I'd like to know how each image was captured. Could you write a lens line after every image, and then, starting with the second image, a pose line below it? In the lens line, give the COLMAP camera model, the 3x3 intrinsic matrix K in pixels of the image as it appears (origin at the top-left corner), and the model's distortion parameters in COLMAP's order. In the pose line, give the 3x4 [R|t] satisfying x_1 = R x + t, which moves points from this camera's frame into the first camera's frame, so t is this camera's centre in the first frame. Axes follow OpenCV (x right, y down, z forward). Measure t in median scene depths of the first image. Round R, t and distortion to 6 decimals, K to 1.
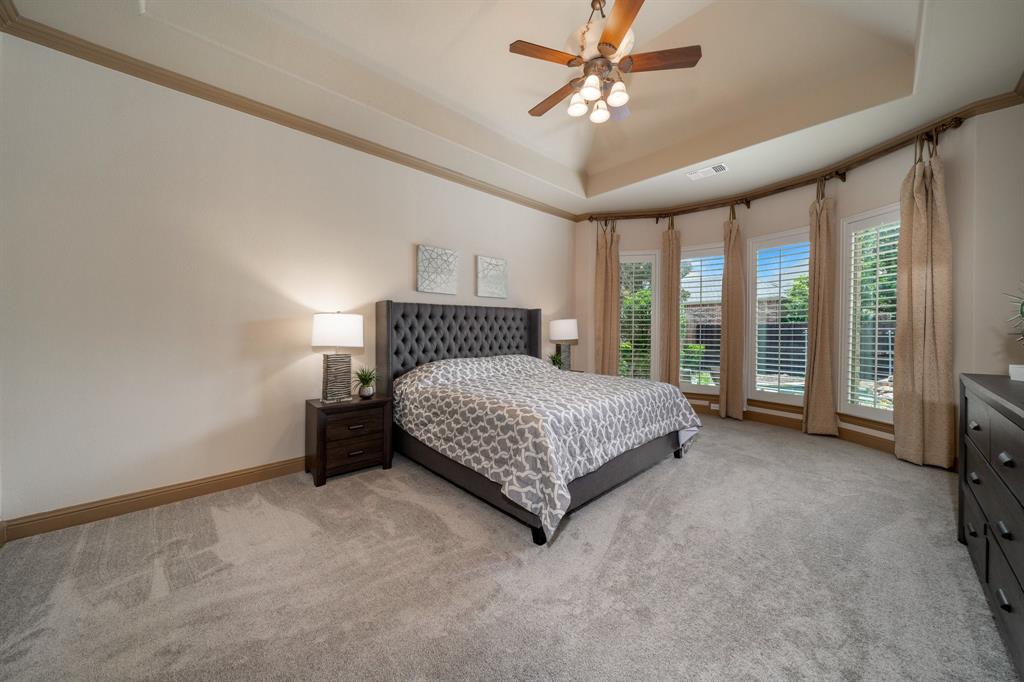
lens RADIAL K [[358.0, 0, 511.7], [0, 358.0, 333.1], [0, 0, 1]] dist [-0.002658, -0.000465]
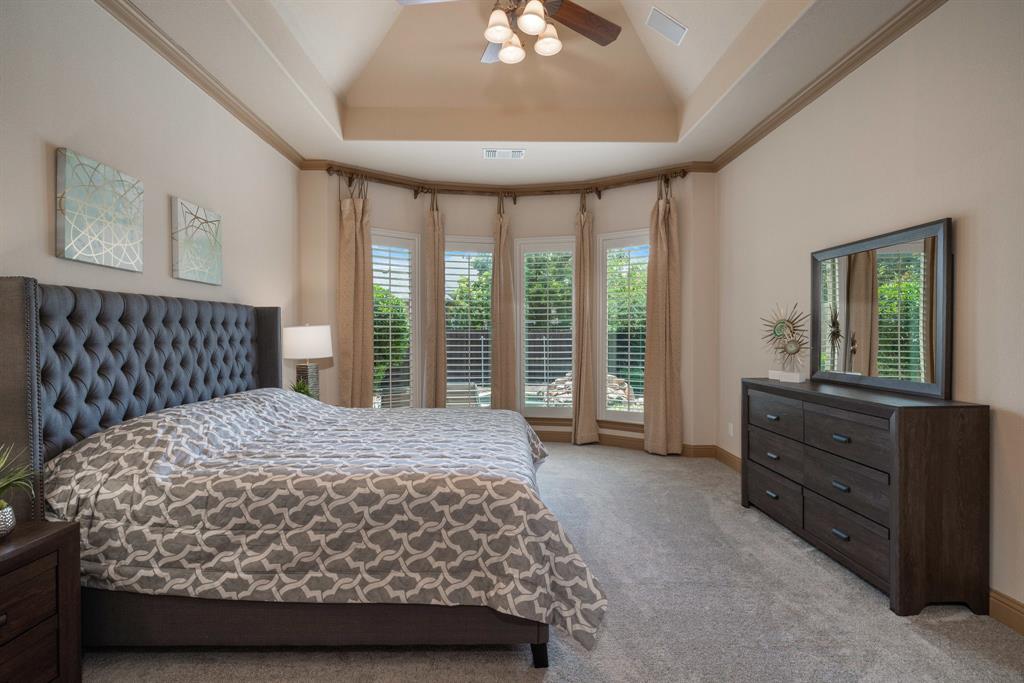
lens RADIAL K [[499.6, 0, 511.2], [0, 499.6, 343.1], [0, 0, 1]] dist [0.001629, -0.000507]
pose [[0.674176, -0.012056, 0.738473, -0.335235], [0.006255, 0.999924, 0.010613, -0.018782], [-0.738545, -0.002536, 0.674200, 0.205679]]
